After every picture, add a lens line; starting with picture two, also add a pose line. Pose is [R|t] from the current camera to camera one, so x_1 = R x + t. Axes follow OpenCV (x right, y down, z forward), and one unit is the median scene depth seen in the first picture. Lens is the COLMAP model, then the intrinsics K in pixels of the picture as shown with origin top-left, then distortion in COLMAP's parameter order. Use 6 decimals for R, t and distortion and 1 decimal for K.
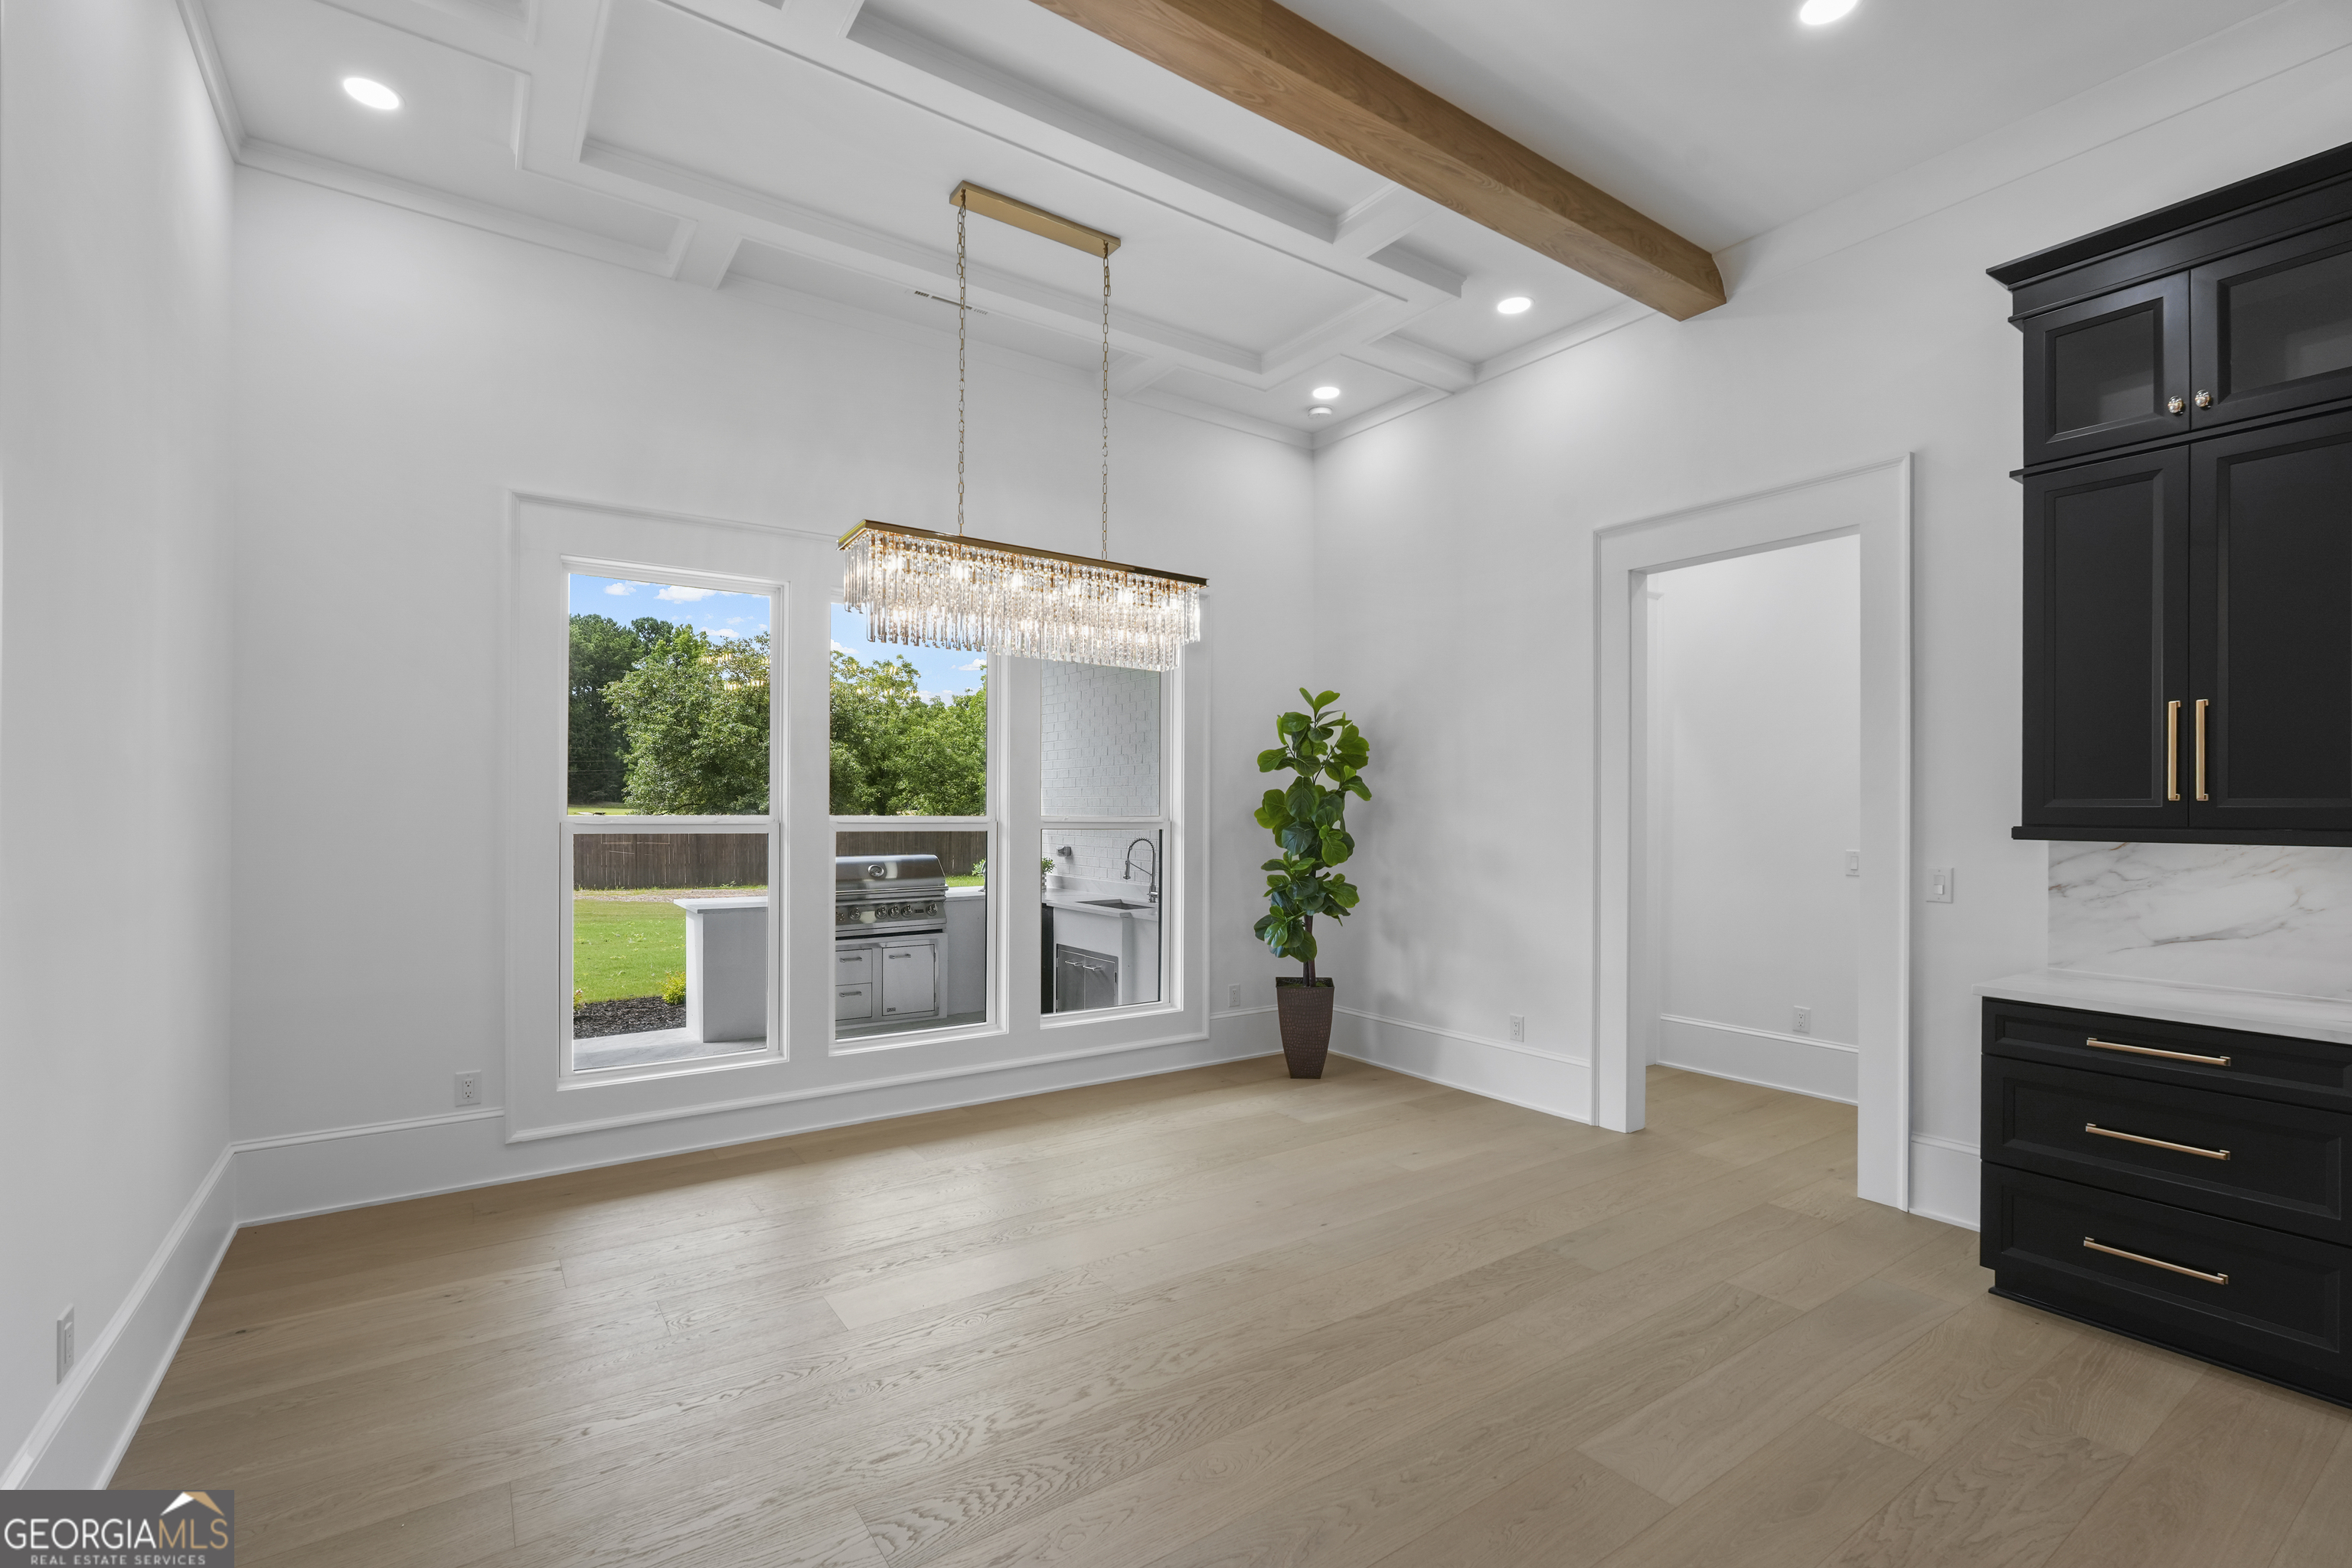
lens RADIAL K [[1028.1, 0, 1208.1], [0, 1028.1, 806.2], [0, 0, 1]] dist [-0.011575, 0.004620]
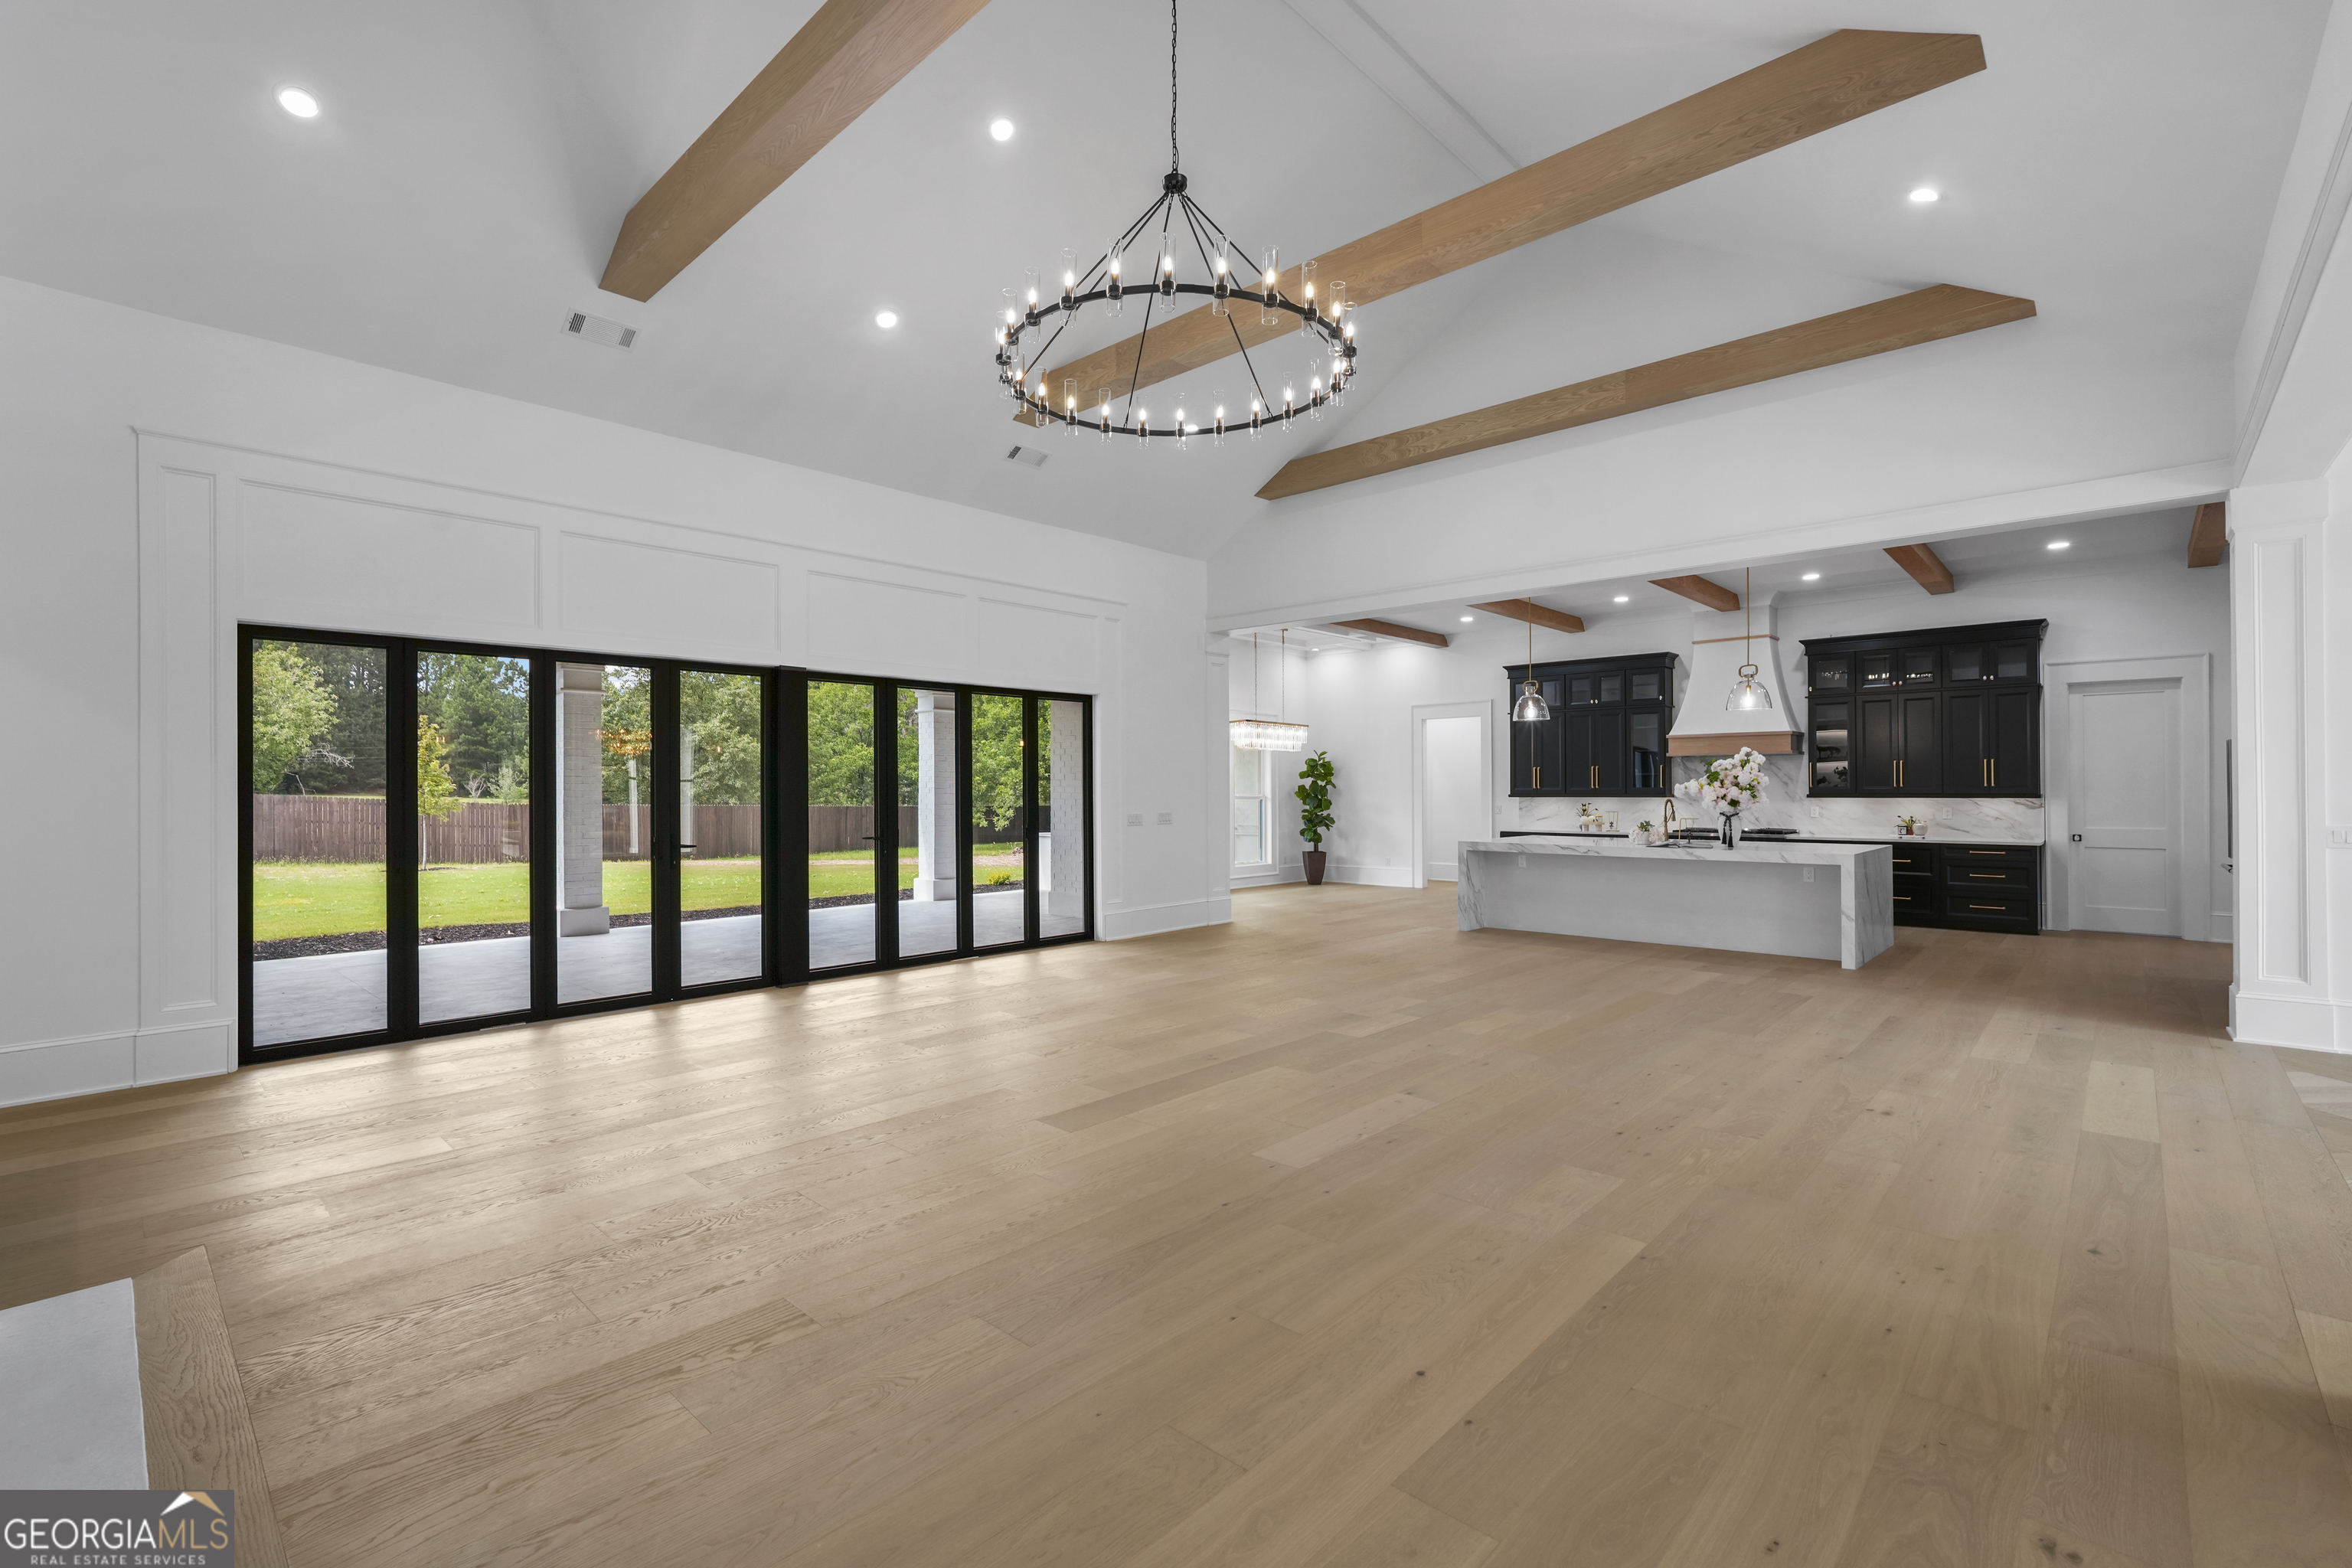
lens RADIAL K [[1028.1, 0, 1182.9], [0, 1028.1, 781.1], [0, 0, 1]] dist [-0.011575, 0.004620]
pose [[0.981546, -0.003919, 0.191185, -0.827033], [0.005552, 0.999953, -0.008010, -0.005955], [-0.191145, 0.008924, 0.981521, -1.777430]]
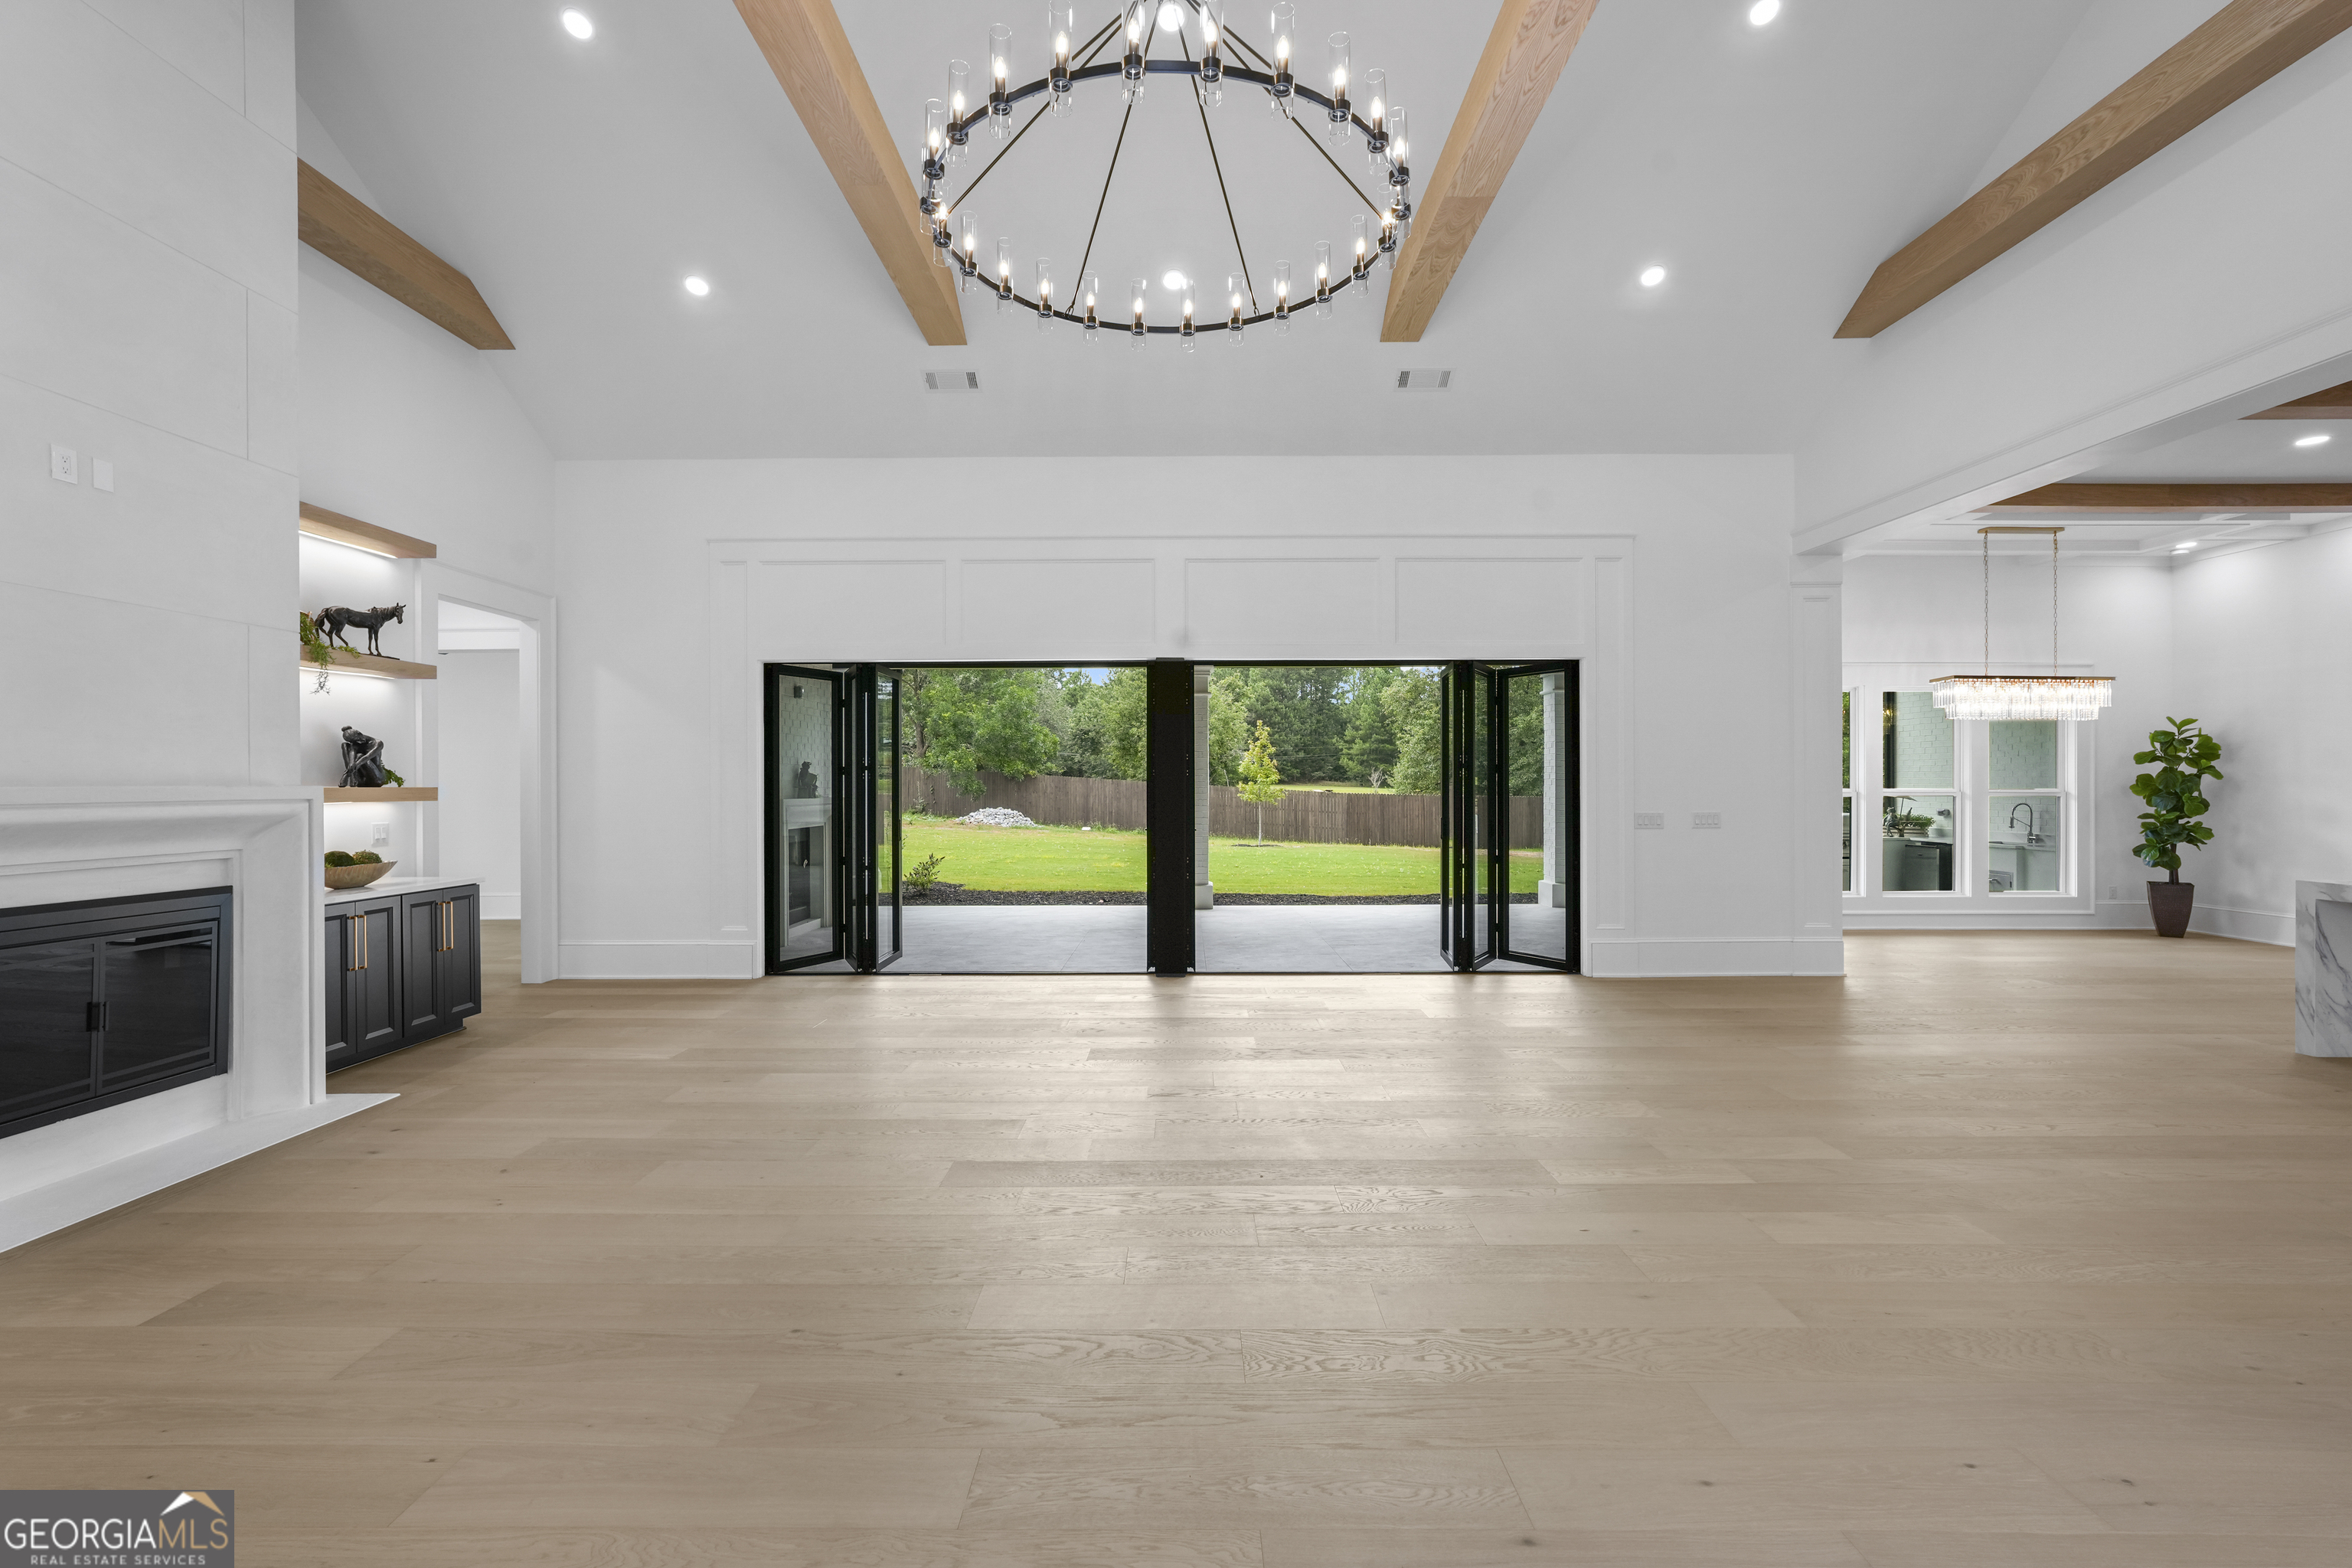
lens RADIAL K [[1028.1, 0, 1174.8], [0, 1028.1, 783.6], [0, 0, 1]] dist [-0.011575, 0.004620]
pose [[0.806059, -0.003512, -0.591825, -0.247489], [0.003492, 0.999993, -0.001179, -0.003240], [0.591825, -0.001116, 0.806066, -1.433287]]
